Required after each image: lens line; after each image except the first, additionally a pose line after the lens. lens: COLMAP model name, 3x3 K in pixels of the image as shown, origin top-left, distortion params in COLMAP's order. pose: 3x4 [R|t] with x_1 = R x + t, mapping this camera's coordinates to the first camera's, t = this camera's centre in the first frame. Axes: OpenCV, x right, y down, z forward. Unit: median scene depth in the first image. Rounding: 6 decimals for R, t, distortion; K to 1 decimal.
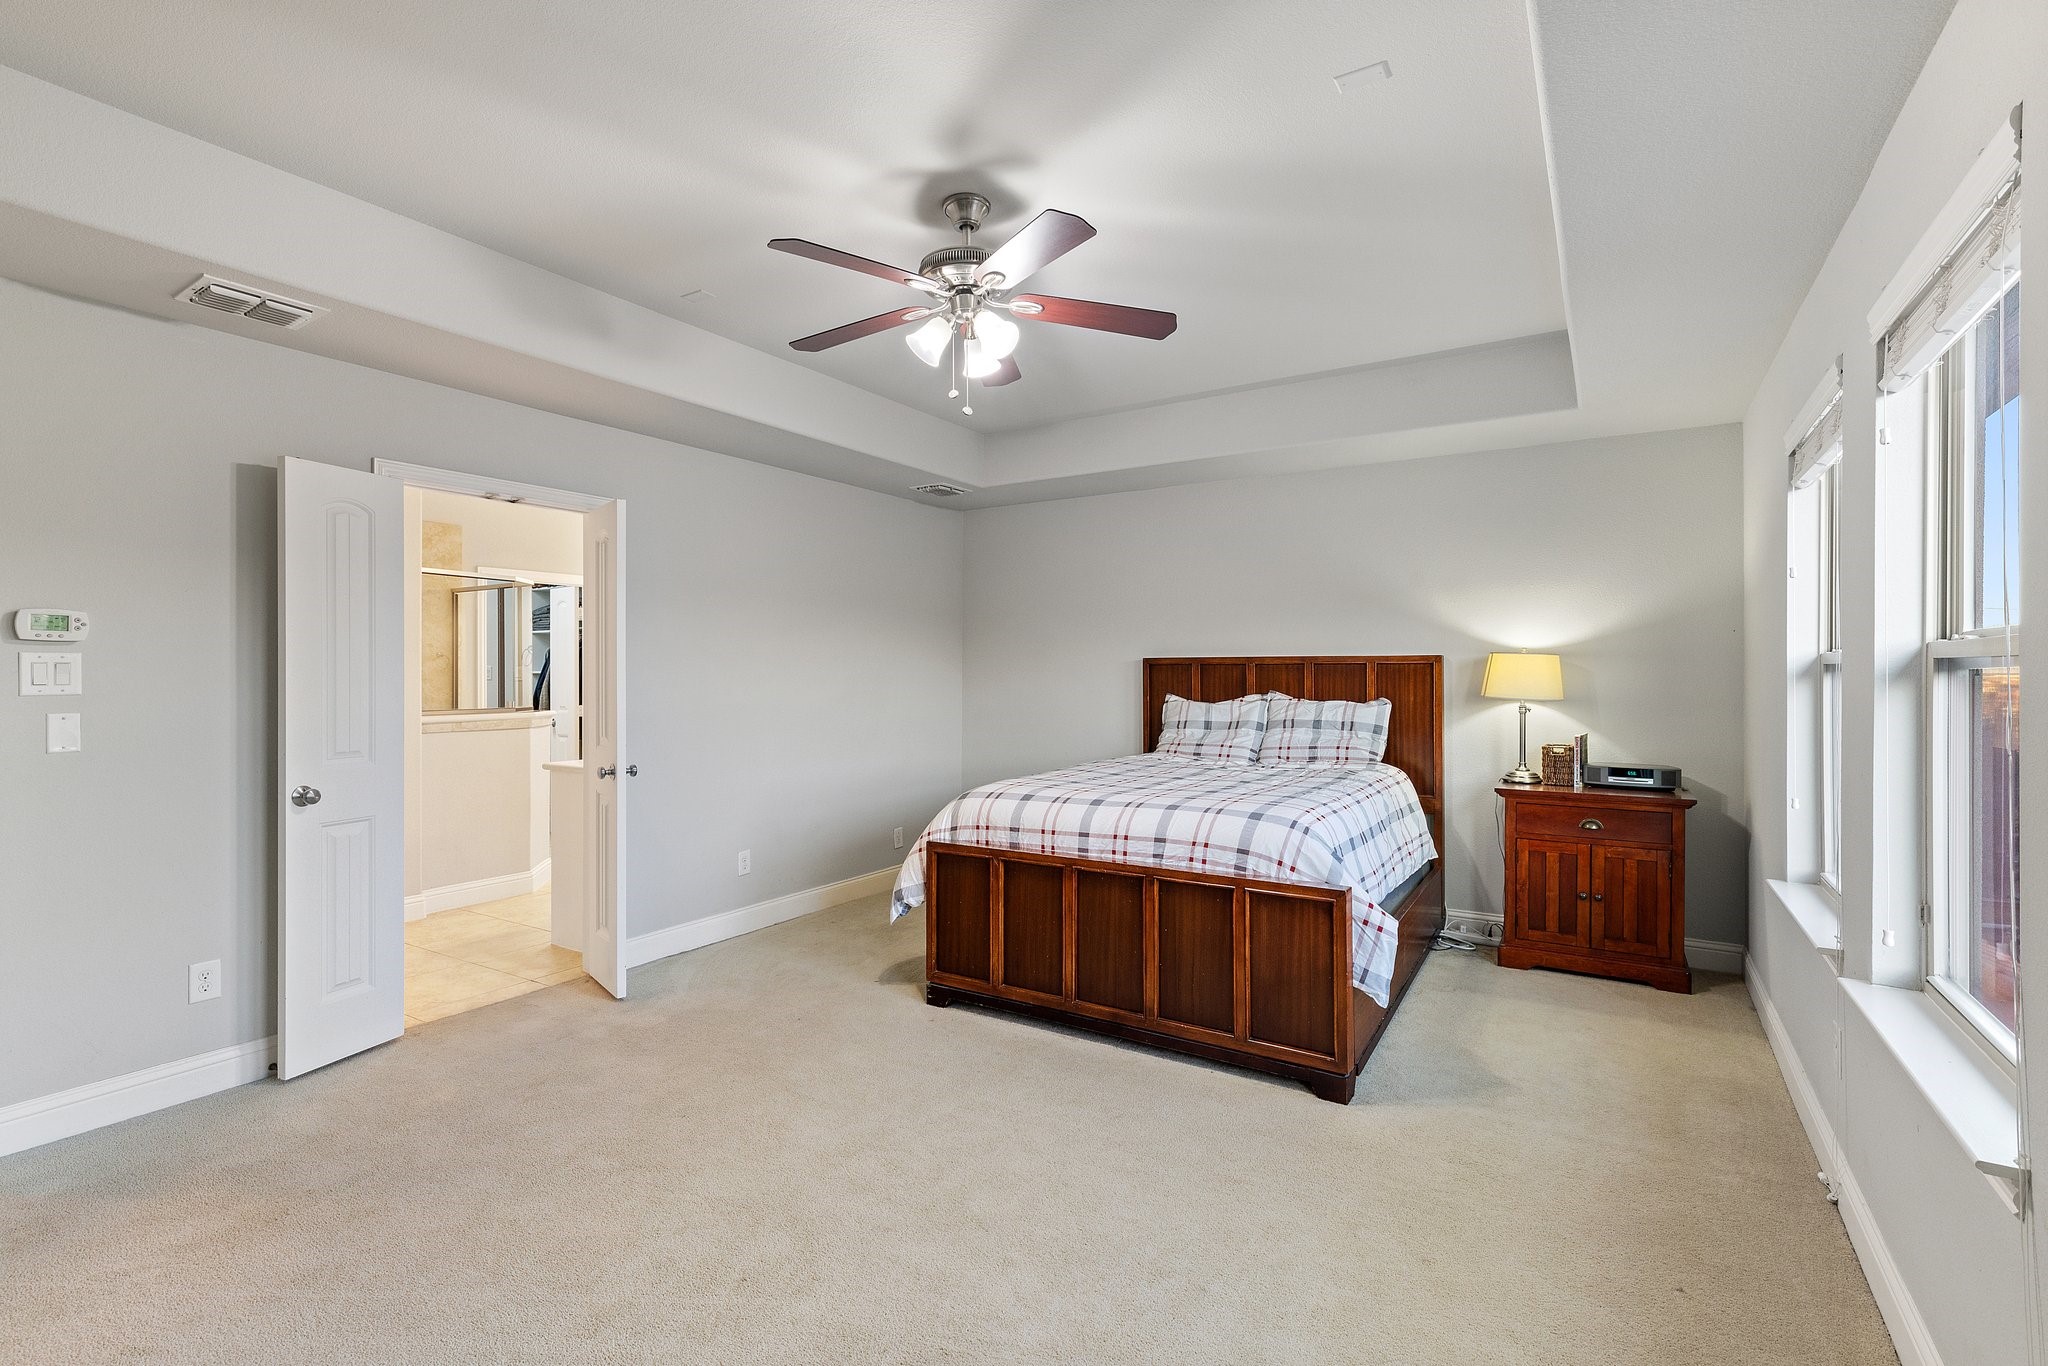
lens RADIAL K [[926.2, 0, 1035.1], [0, 926.2, 675.8], [0, 0, 1]] dist [0.010941, -0.003042]
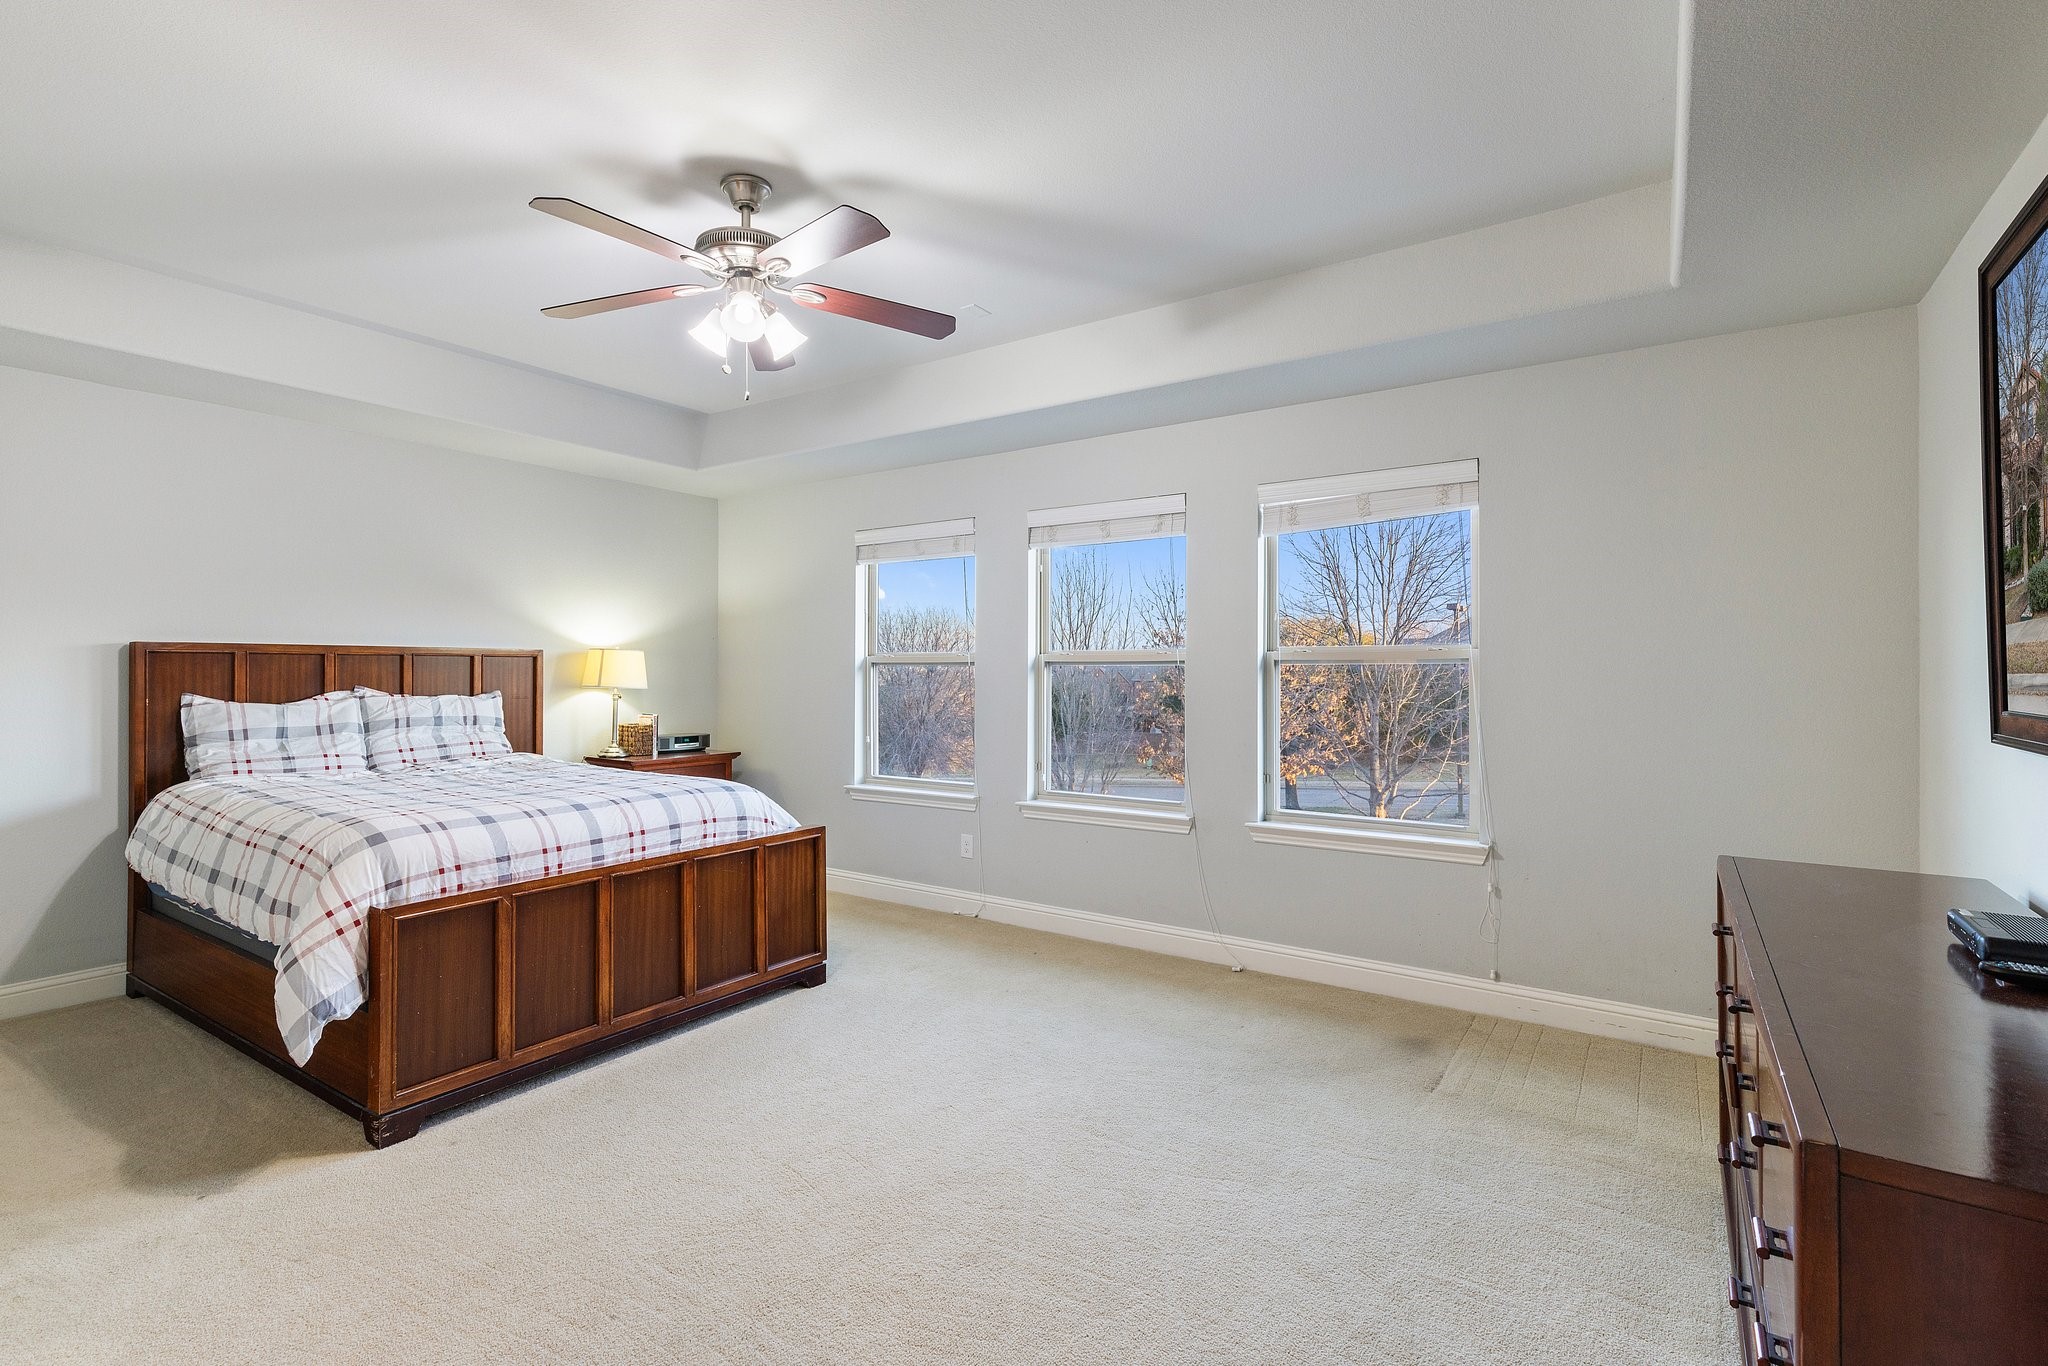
lens RADIAL K [[926.2, 0, 1021.9], [0, 926.2, 668.6], [0, 0, 1]] dist [0.010941, -0.003042]
pose [[0.048680, 0.002366, 0.998812, -0.793662], [0.000556, 0.999997, -0.002396, 0.003428], [-0.998814, 0.000672, 0.048679, 0.506561]]
